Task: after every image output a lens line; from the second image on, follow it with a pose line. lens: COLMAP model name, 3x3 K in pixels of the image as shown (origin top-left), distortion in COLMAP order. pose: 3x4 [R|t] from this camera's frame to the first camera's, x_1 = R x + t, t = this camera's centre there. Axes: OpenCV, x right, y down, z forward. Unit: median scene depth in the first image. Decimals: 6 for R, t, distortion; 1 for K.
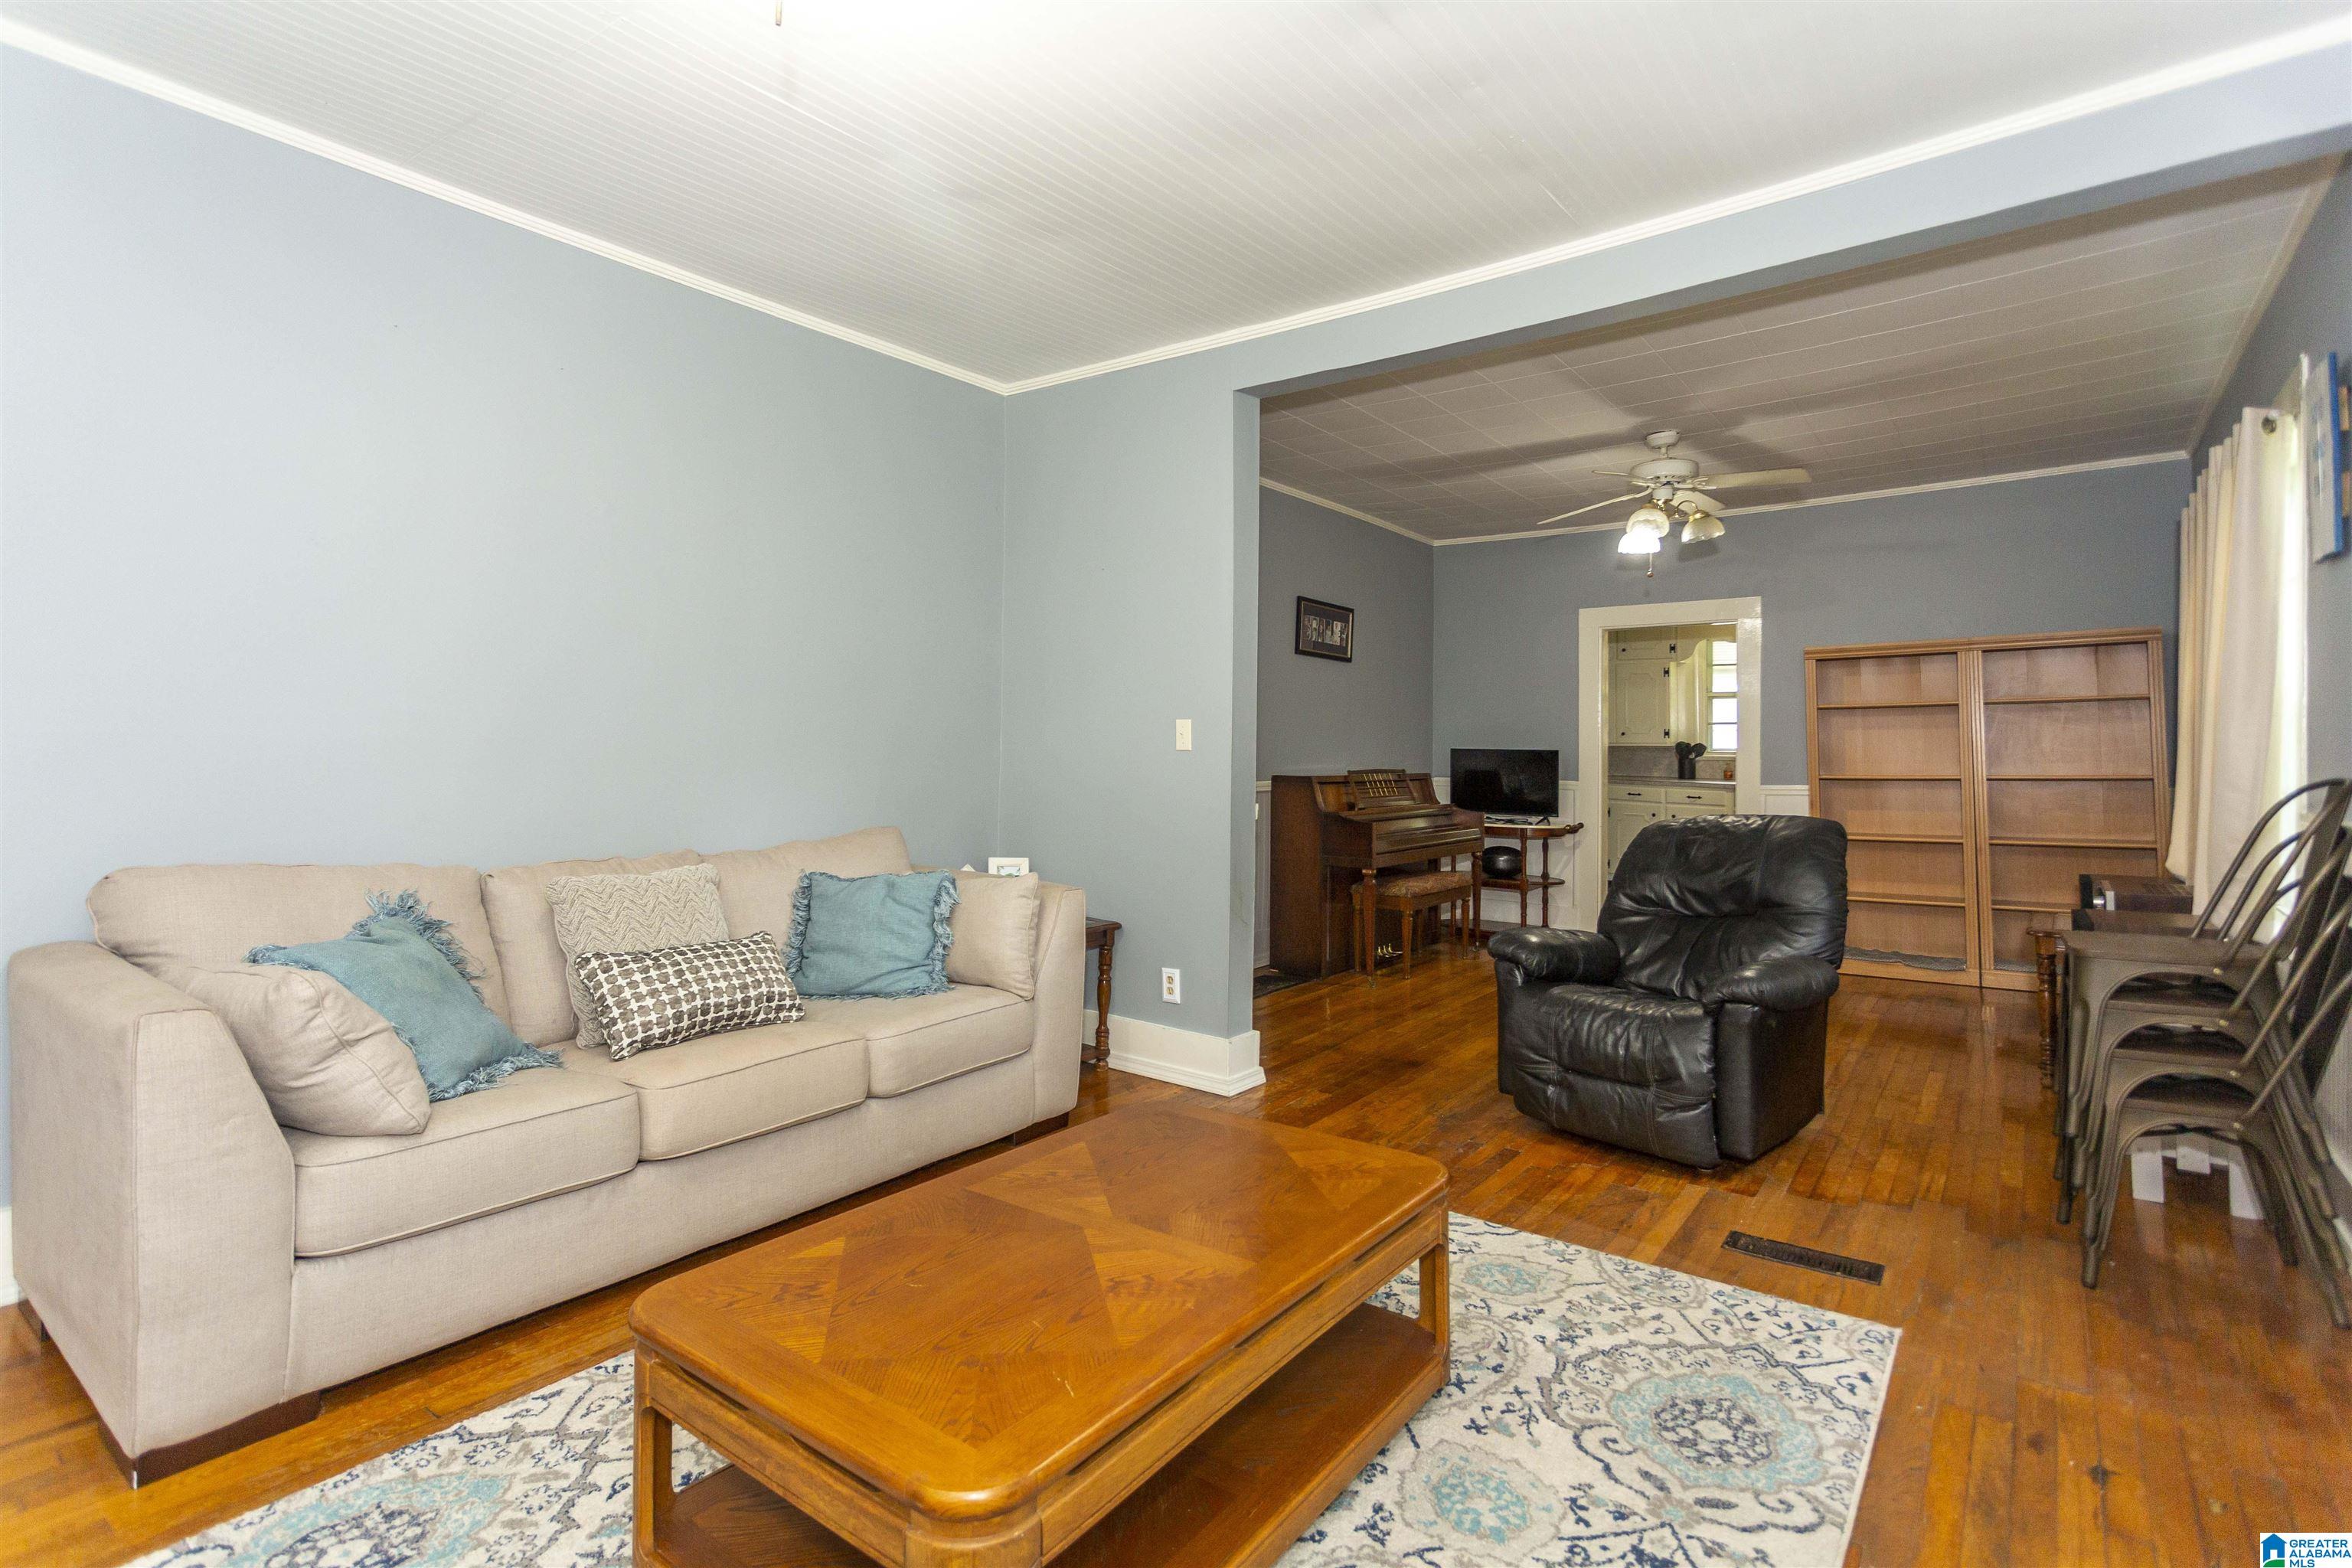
lens RADIAL K [[1134.9, 0, 1171.6], [0, 1134.9, 752.6], [0, 0, 1]] dist [0.002283, 0.000765]
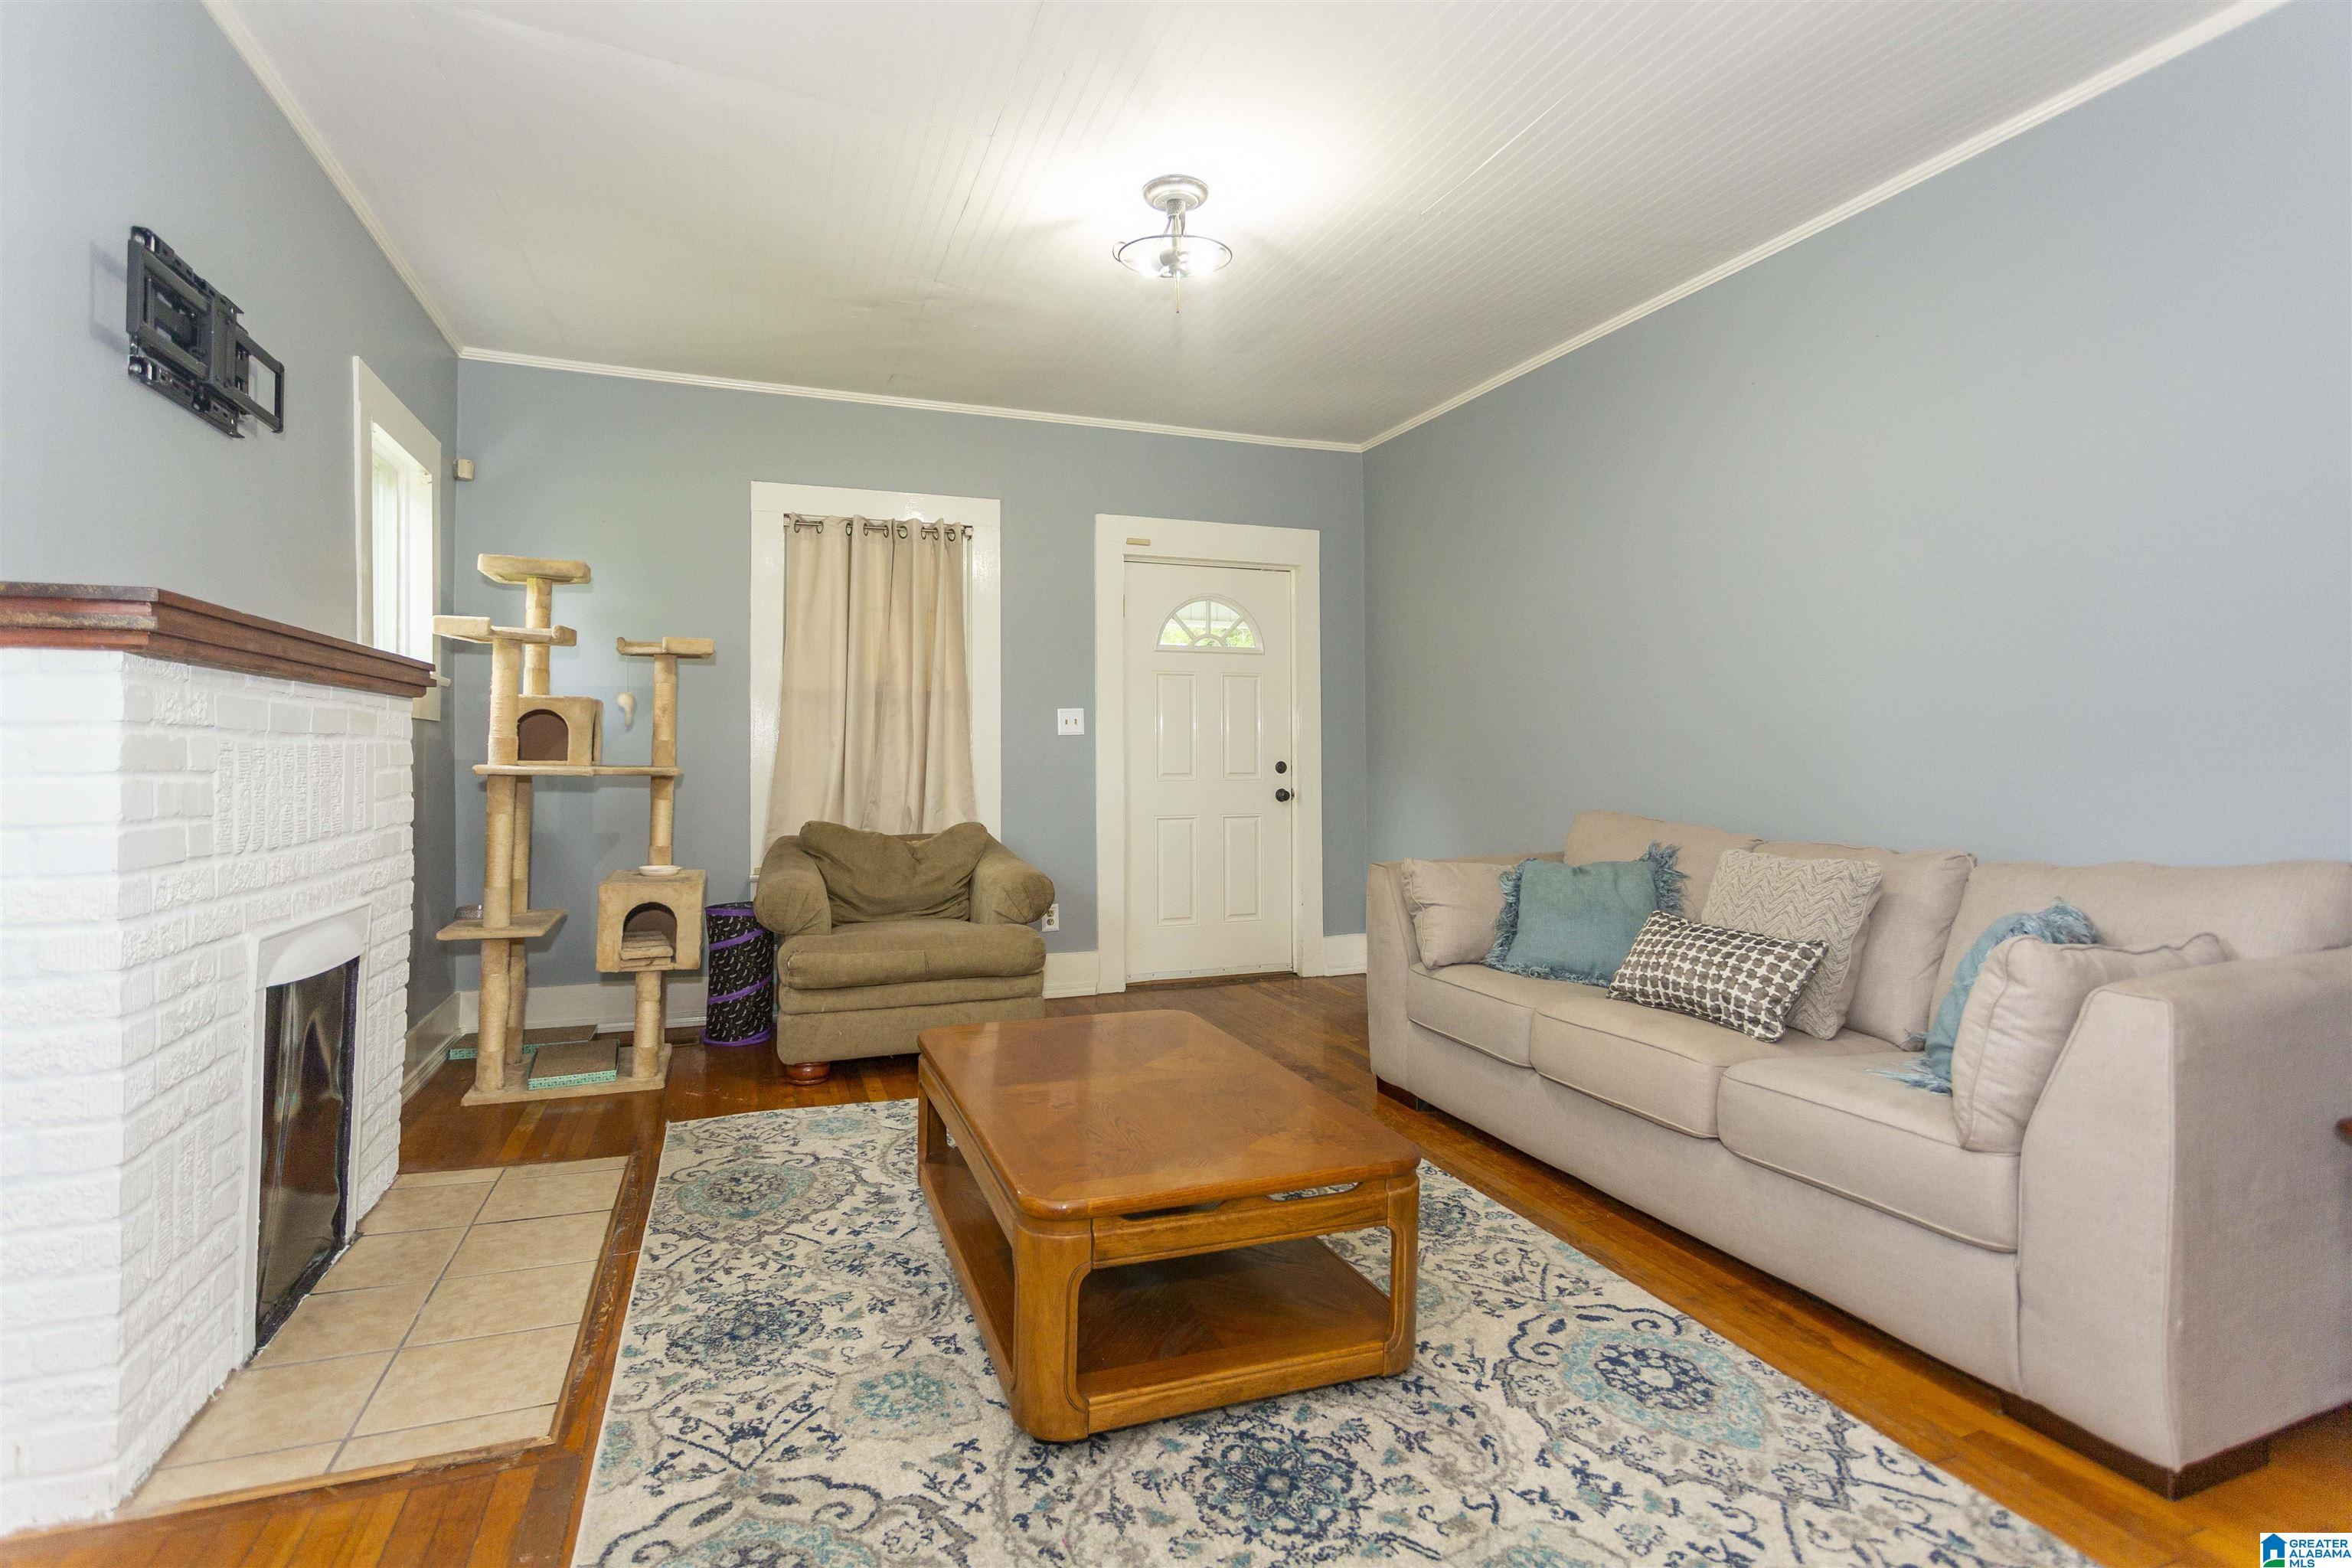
lens RADIAL K [[1119.3, 0, 1165.2], [0, 1119.3, 733.1], [0, 0, 1]] dist [0.002231, 0.000662]
pose [[-0.532041, -0.026972, -0.846289, 0.977860], [-0.006903, 0.999597, -0.027519, 0.046200], [0.846690, -0.008799, -0.532013, 1.646982]]
